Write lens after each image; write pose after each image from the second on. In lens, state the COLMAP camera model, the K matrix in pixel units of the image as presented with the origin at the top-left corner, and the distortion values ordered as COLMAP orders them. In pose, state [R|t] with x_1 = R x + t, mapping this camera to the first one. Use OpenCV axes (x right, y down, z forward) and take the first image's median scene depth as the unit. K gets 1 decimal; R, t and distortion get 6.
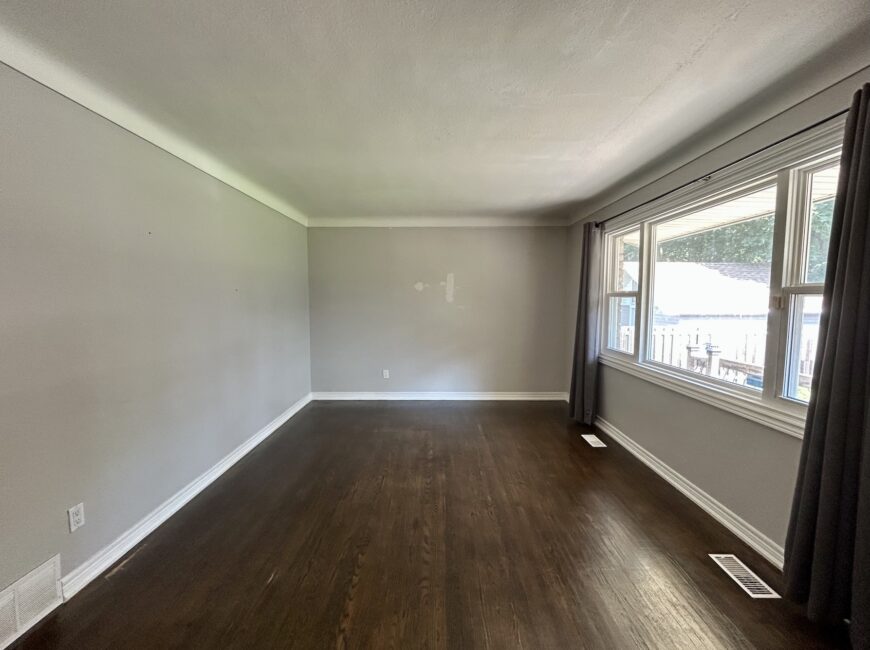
lens RADIAL K [[354.2, 0, 441.6], [0, 354.2, 328.8], [0, 0, 1]] dist [-0.003125, 0.002051]
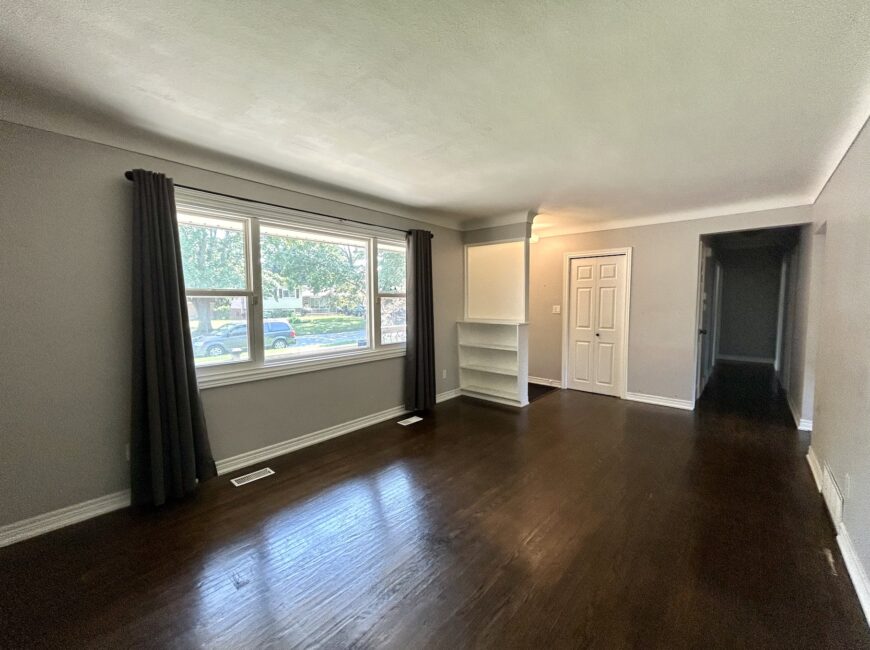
lens RADIAL K [[354.2, 0, 434.2], [0, 354.2, 330.0], [0, 0, 1]] dist [-0.003125, 0.002051]
pose [[-0.751300, -0.044389, 0.658467, -0.394154], [0.063468, 0.988251, 0.139036, -0.098409], [-0.656902, 0.146249, -0.739656, 1.327343]]
